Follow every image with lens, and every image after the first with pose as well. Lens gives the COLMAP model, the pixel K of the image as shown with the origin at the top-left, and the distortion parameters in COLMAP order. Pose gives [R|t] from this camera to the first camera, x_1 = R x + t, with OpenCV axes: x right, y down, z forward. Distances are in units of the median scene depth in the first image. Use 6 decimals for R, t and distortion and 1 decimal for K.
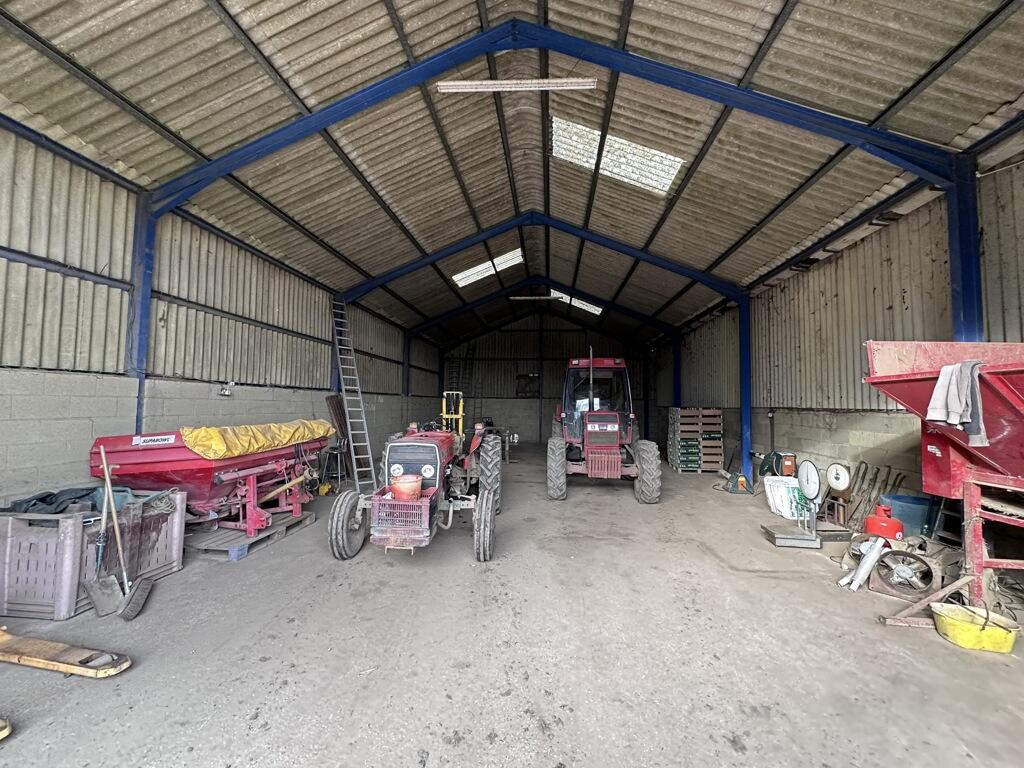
lens RADIAL K [[409.5, 0, 512.0], [0, 409.5, 384.0], [0, 0, 1]] dist [-0.040726, 0.019195]
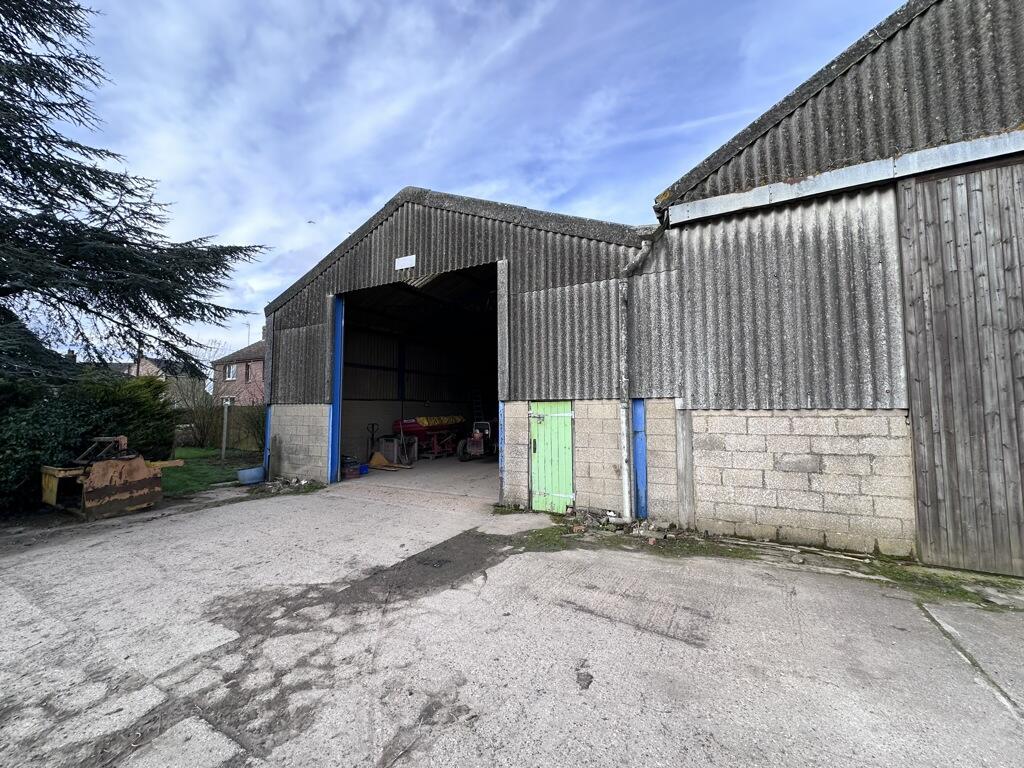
lens RADIAL K [[409.5, 0, 512.0], [0, 409.5, 384.0], [0, 0, 1]] dist [-0.040726, 0.019195]
pose [[0.919089, -0.038413, -0.392173, 1.143219], [0.034552, 0.999260, -0.016900, -0.075920], [0.392532, 0.001983, 0.919736, -1.659749]]
